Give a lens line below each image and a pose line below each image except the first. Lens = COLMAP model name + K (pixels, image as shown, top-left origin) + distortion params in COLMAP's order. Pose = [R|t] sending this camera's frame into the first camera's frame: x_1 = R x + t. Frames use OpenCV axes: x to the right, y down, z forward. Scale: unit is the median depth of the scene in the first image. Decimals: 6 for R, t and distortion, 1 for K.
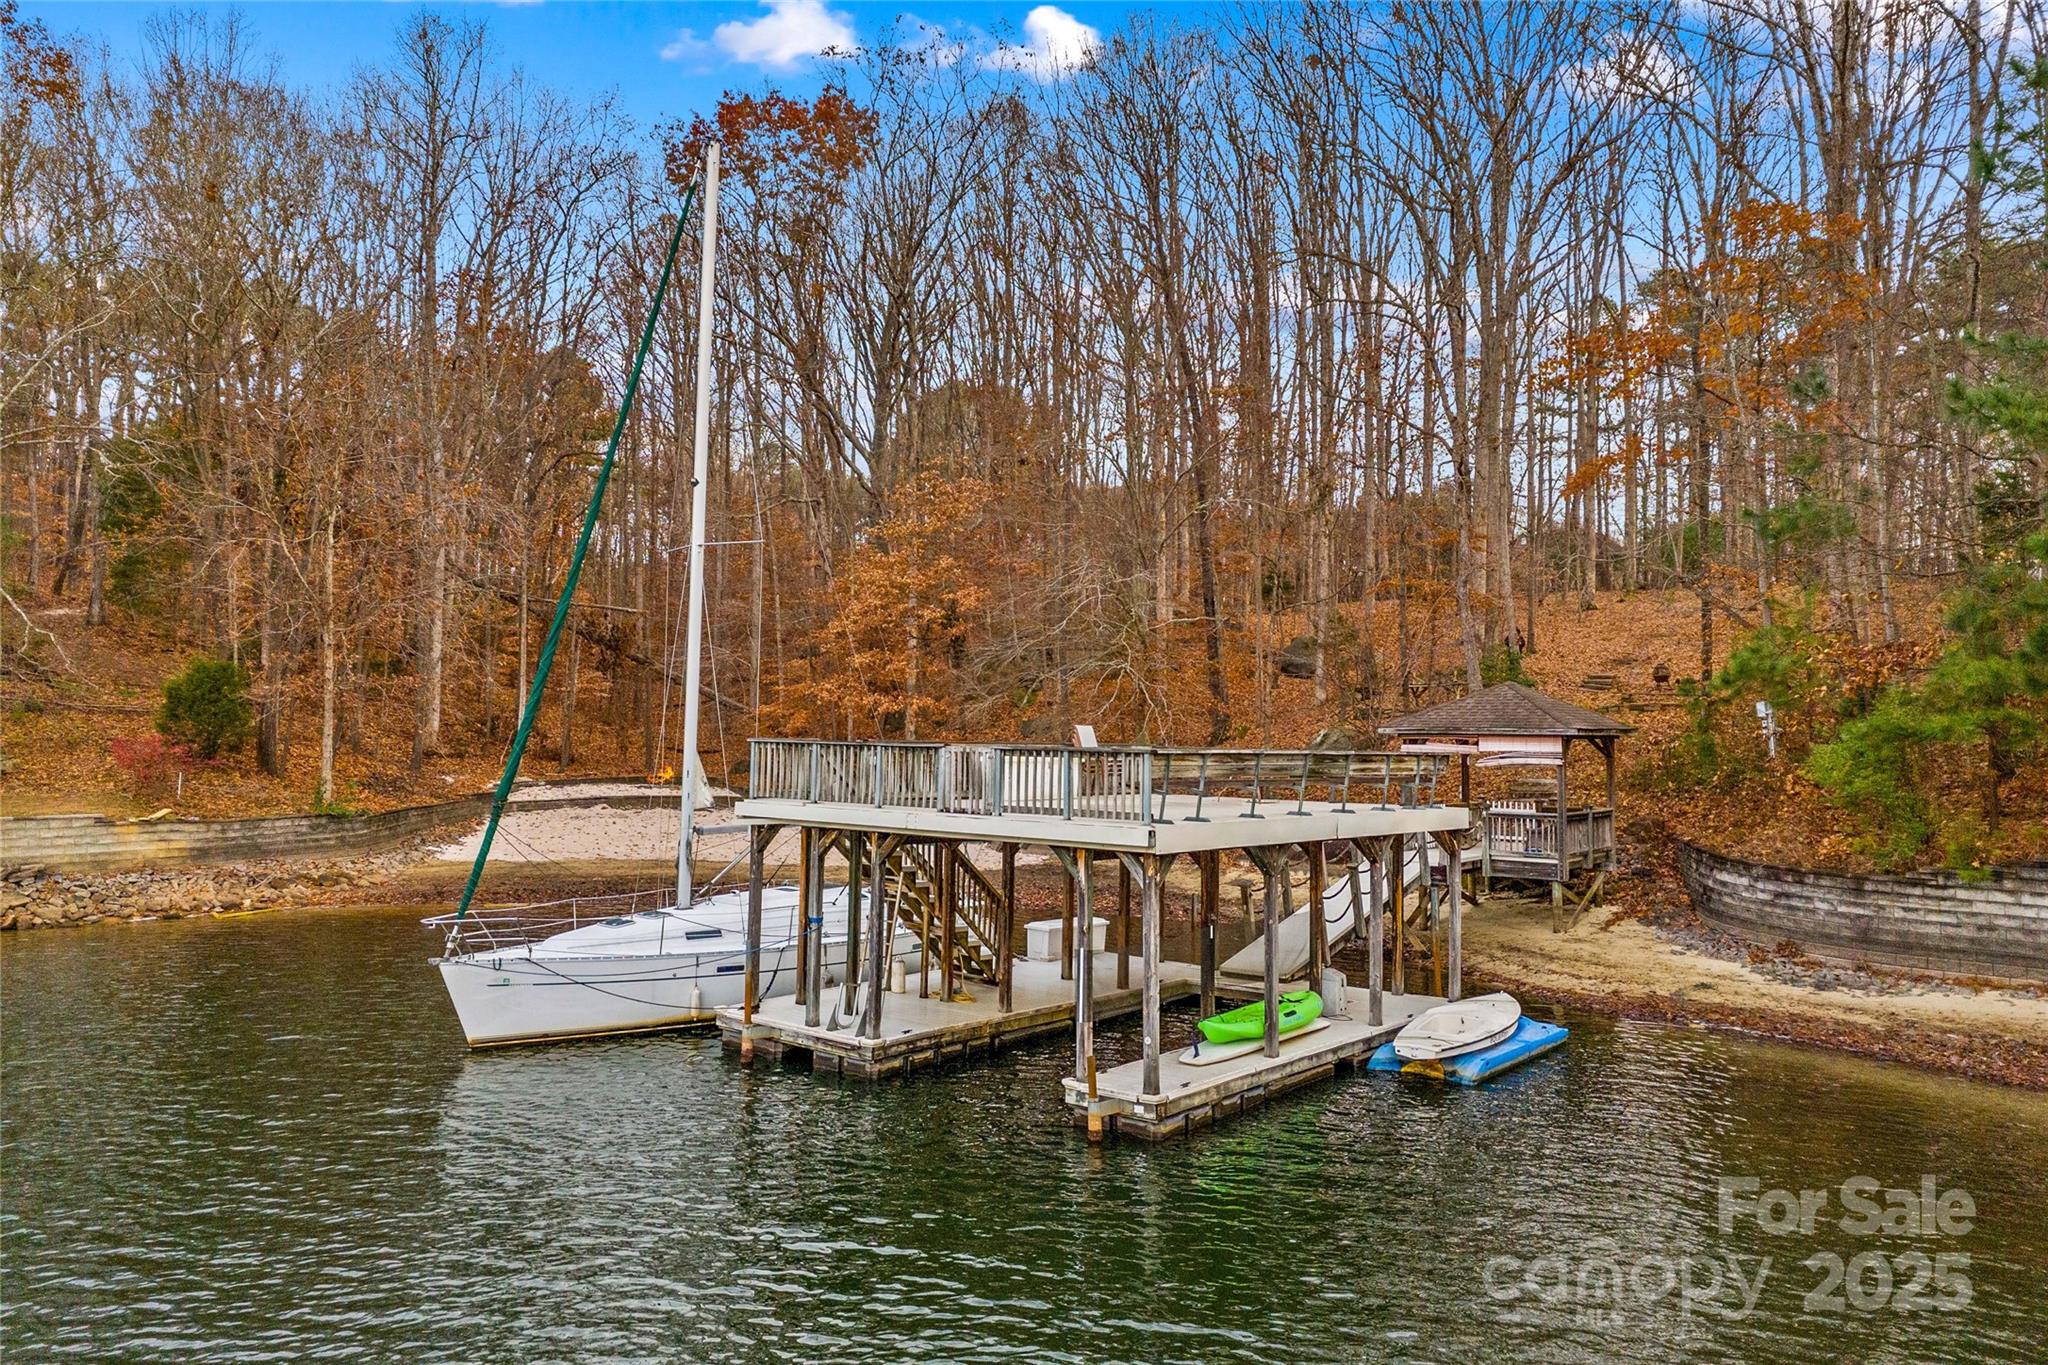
lens RADIAL K [[1486.2, 0, 1031.5], [0, 1486.2, 685.5], [0, 0, 1]] dist [0.059556, -0.060754]
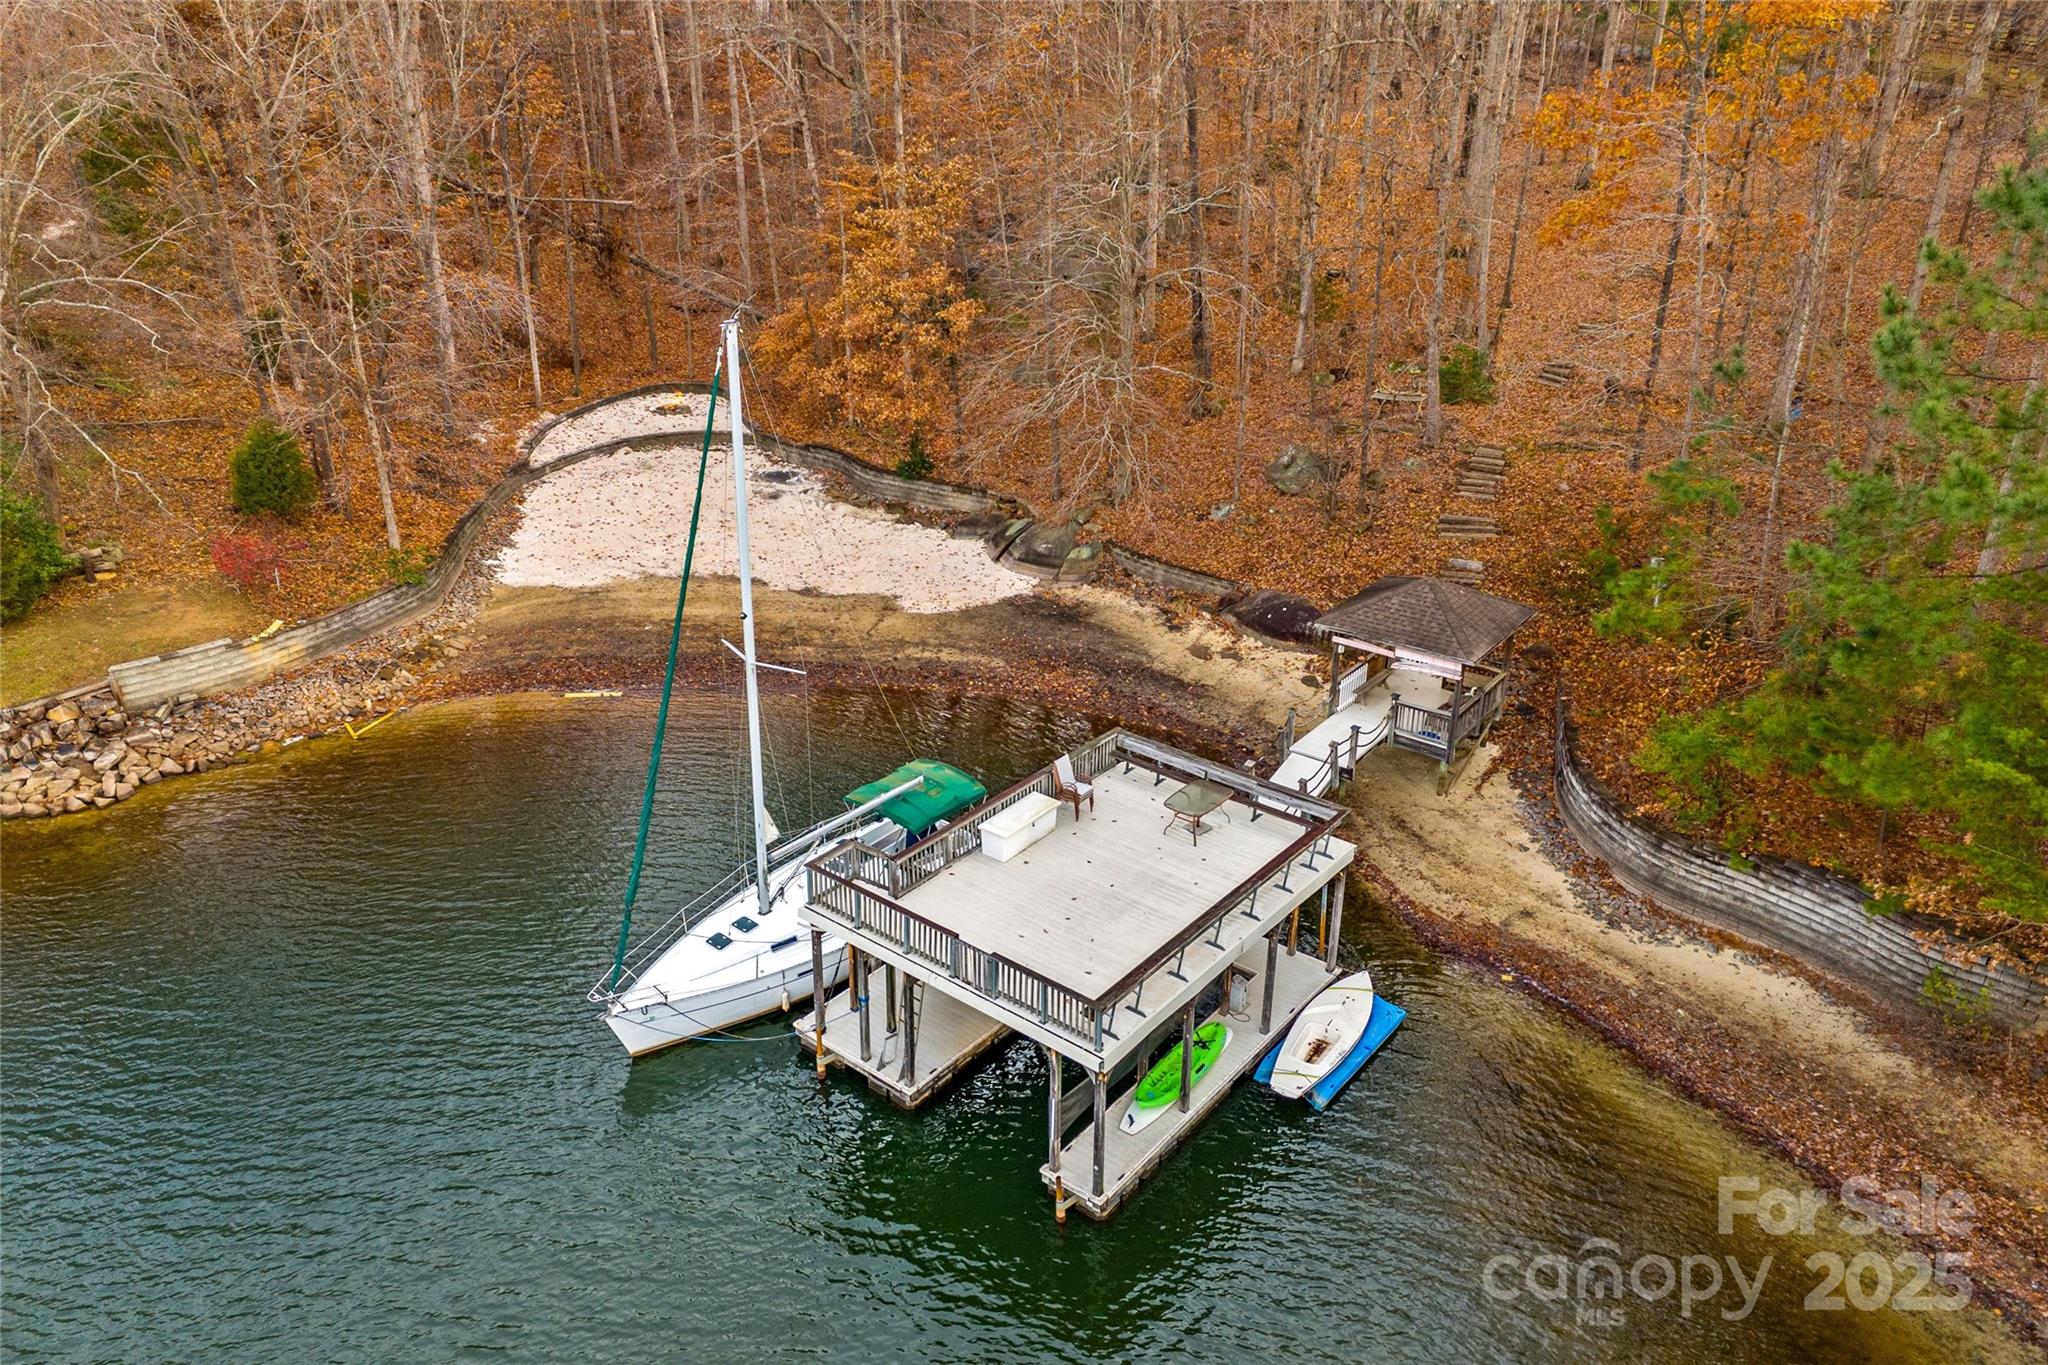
lens RADIAL K [[1480.9, 0, 1027.7], [0, 1480.9, 682.9], [0, 0, 1]] dist [0.072642, -0.085329]
pose [[0.999967, -0.007927, -0.001985, 0.010104], [0.007977, 0.894334, 0.447329, -0.558805], [-0.001771, -0.447329, 0.894367, -0.086352]]
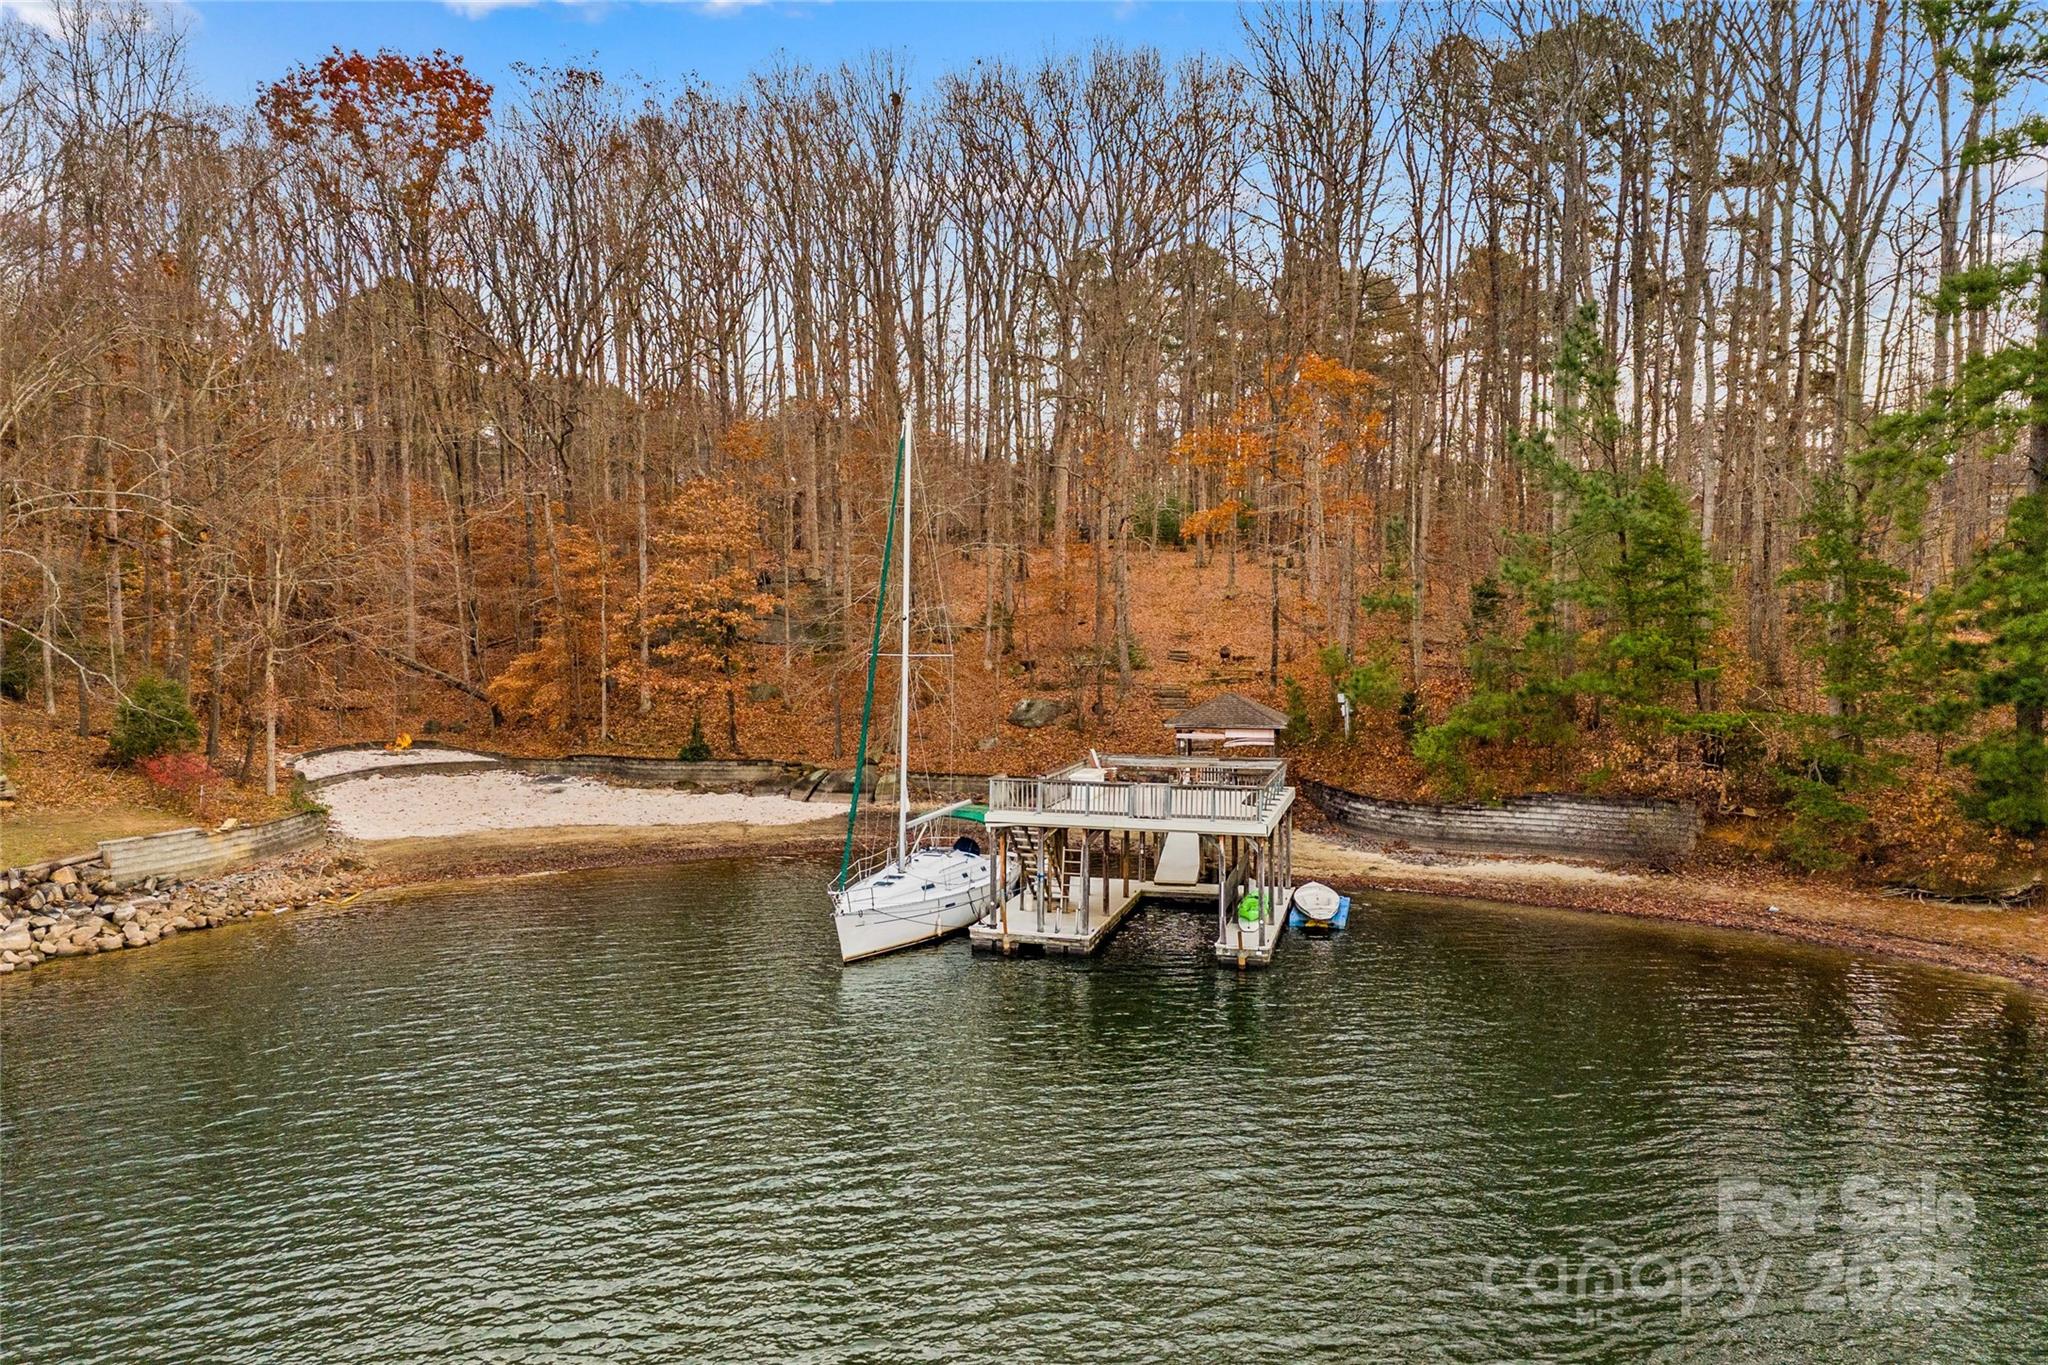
lens RADIAL K [[1531.5, 0, 1008.4], [0, 1531.5, 678.2], [0, 0, 1]] dist [0.088981, -0.106923]
pose [[0.914464, -0.030103, 0.403546, -0.724608], [-0.000180, 0.997199, 0.074795, -0.178099], [-0.404668, -0.068471, 0.911897, -0.548067]]
